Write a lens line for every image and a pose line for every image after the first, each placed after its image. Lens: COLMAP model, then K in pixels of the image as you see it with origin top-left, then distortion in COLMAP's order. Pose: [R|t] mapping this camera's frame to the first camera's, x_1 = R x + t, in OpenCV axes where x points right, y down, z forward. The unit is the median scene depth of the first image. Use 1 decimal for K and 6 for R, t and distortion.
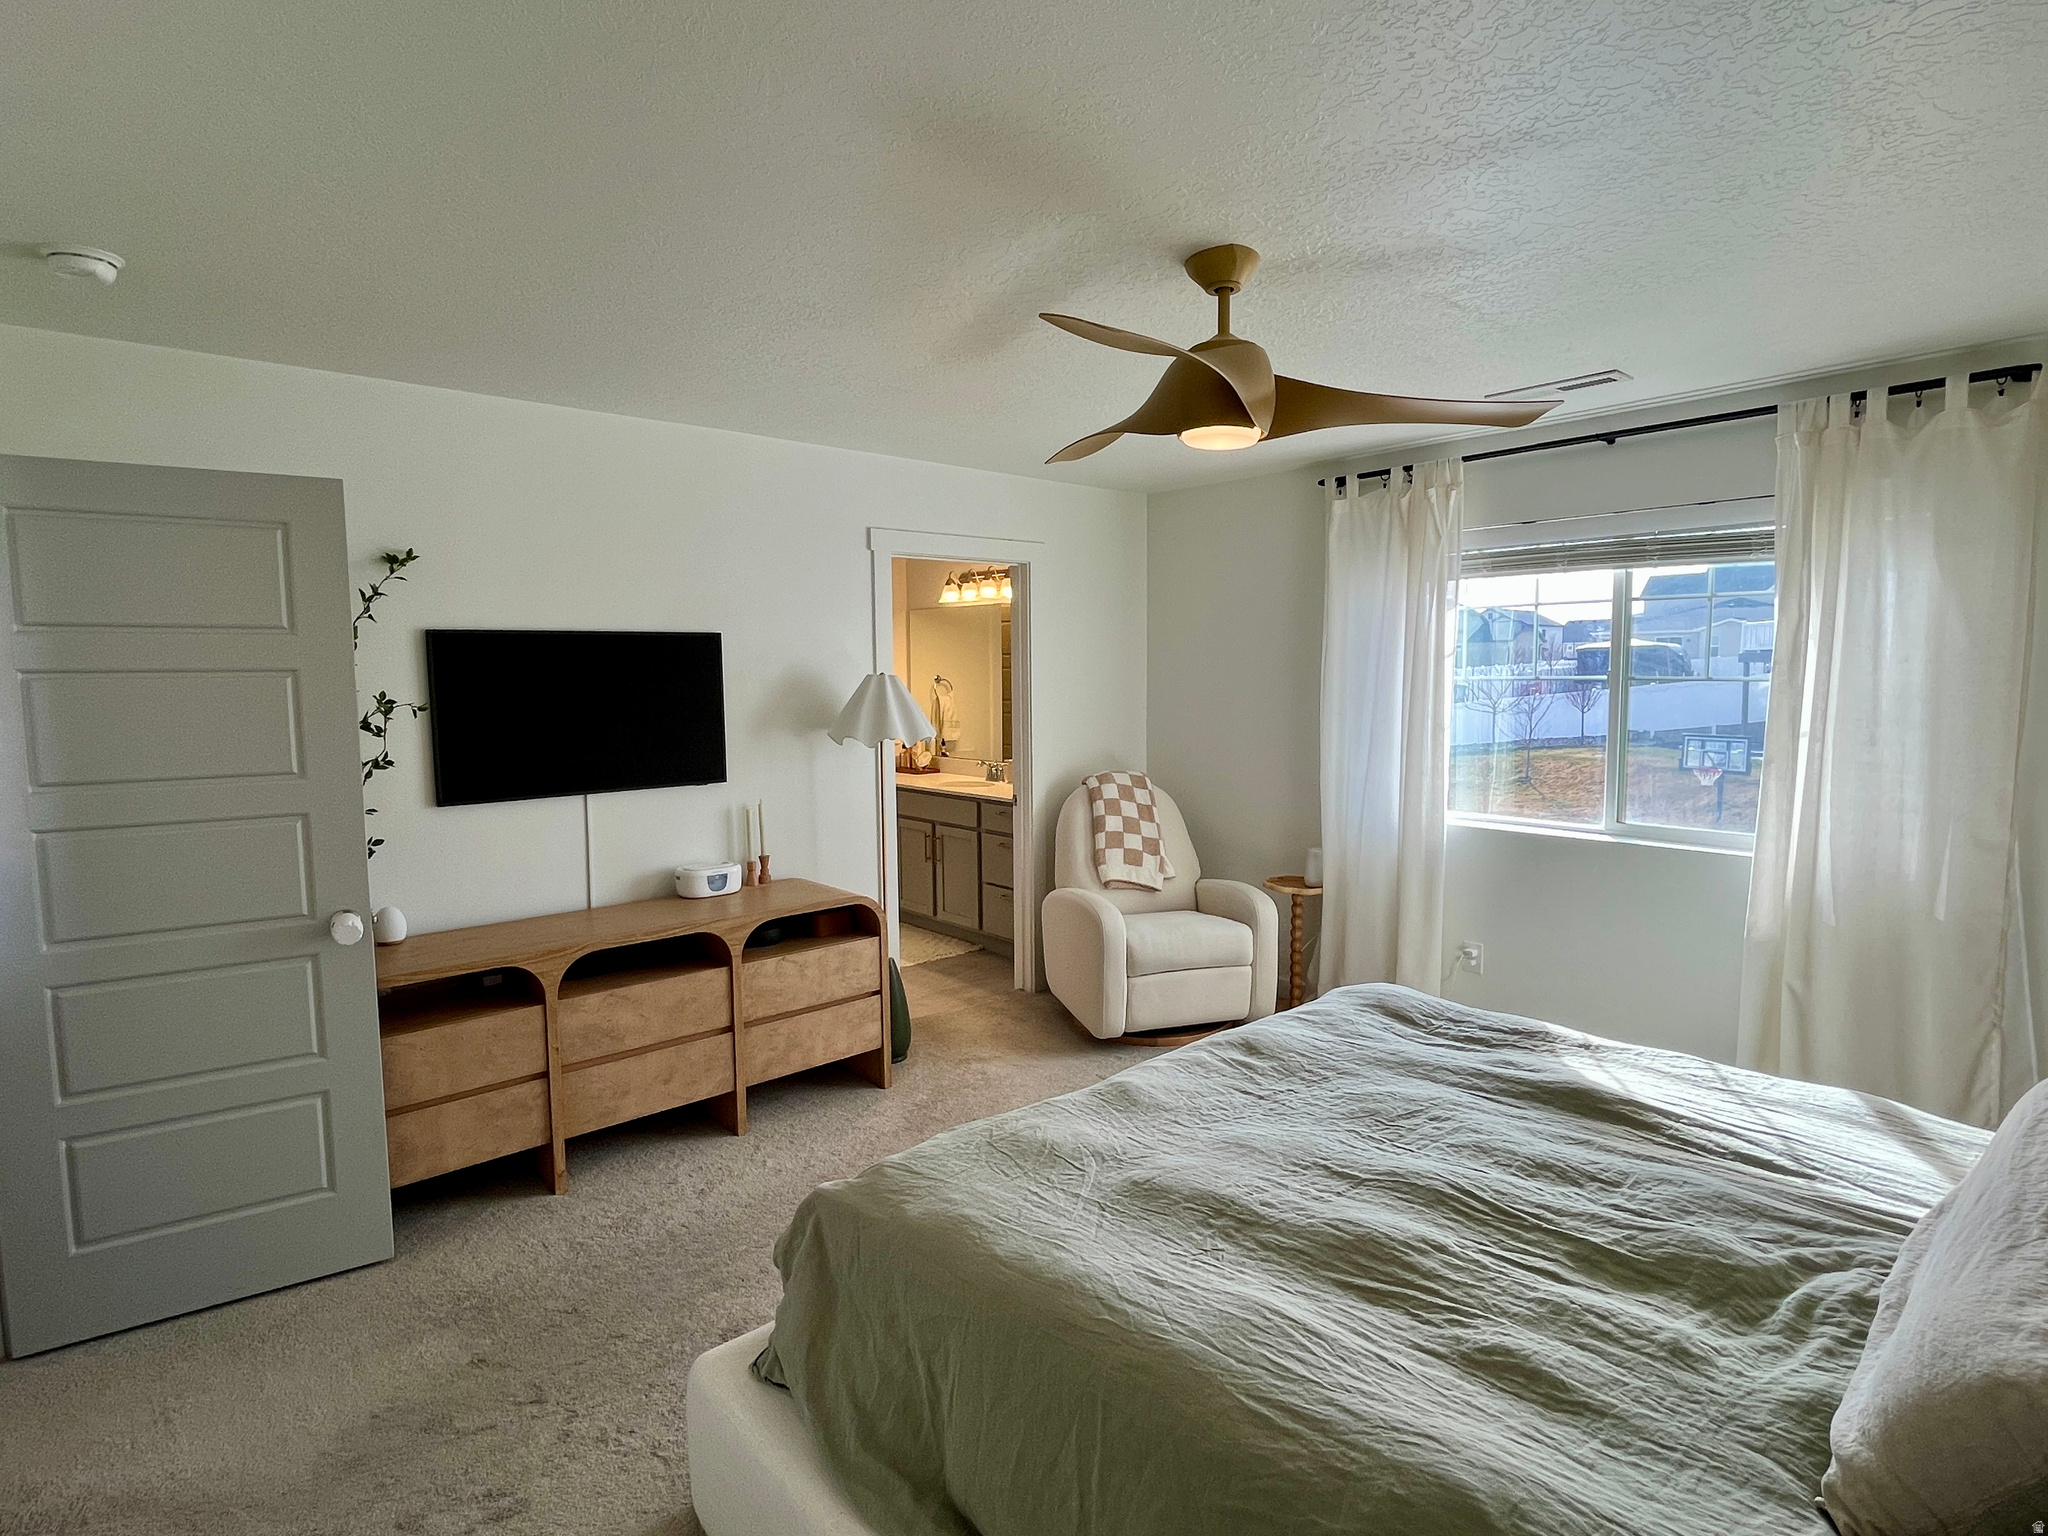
lens RADIAL K [[1016.6, 0, 1025.6], [0, 1016.6, 766.8], [0, 0, 1]] dist [-0.000089, 0.000000]
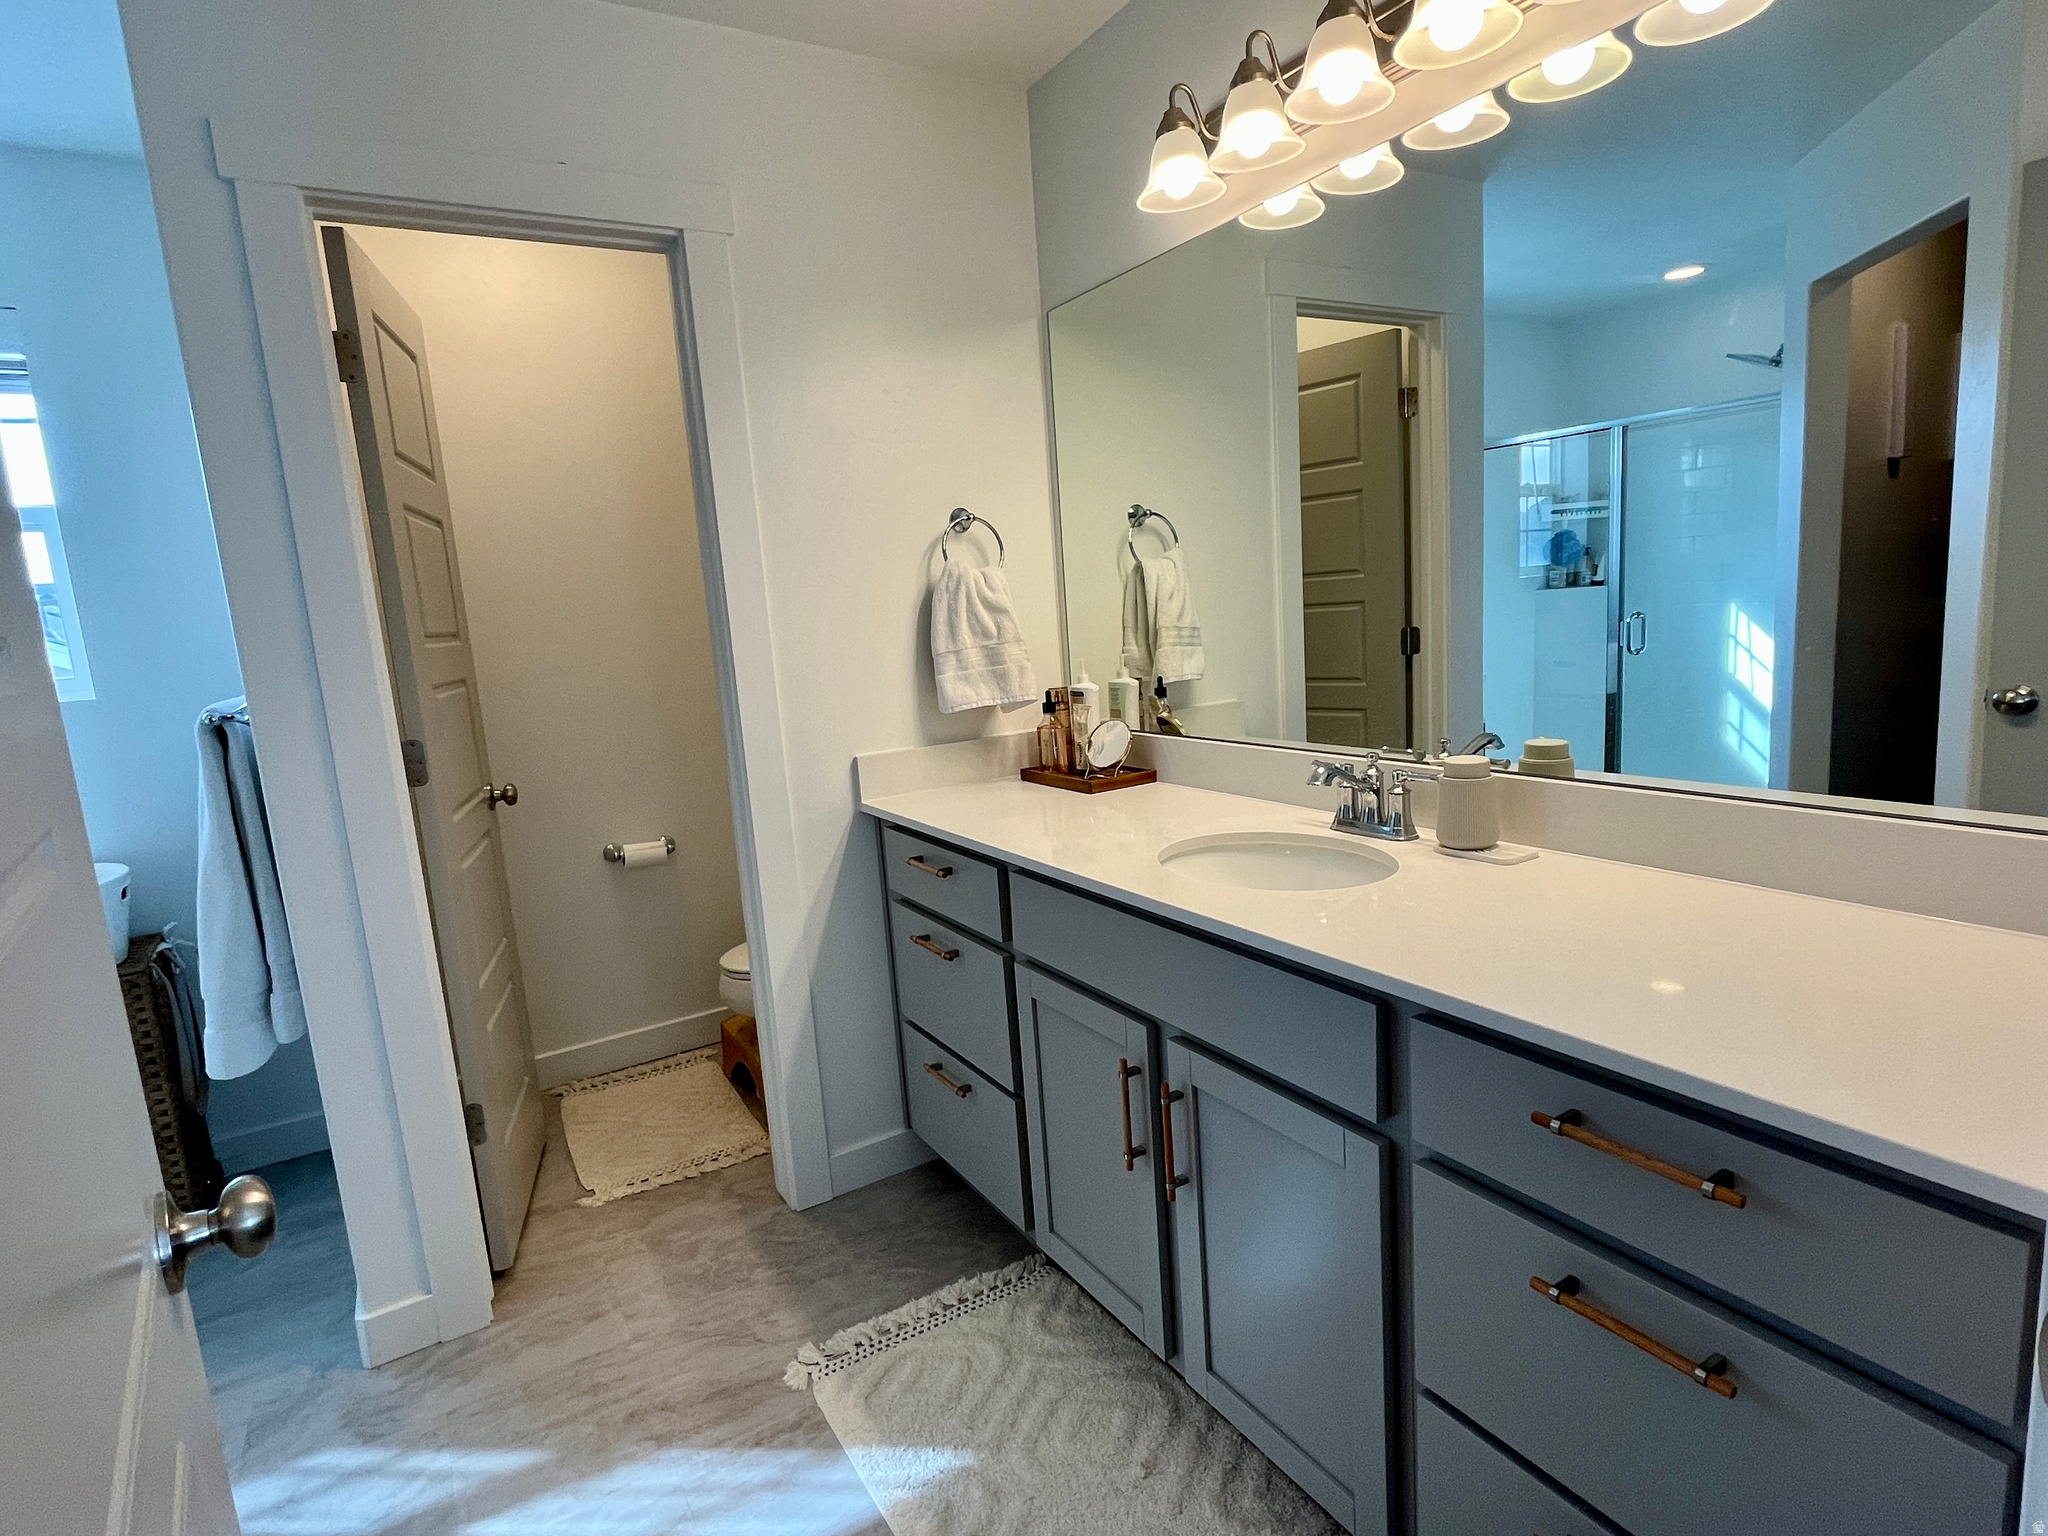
lens RADIAL K [[1039.9, 0, 1025.2], [0, 1039.9, 766.1], [0, 0, 1]] dist [-0.001223, -0.000061]
pose [[0.982175, -0.034454, -0.184786, -0.062755], [0.047434, 0.996672, 0.066288, -0.023920], [0.181887, -0.073871, 0.980541, 0.649090]]
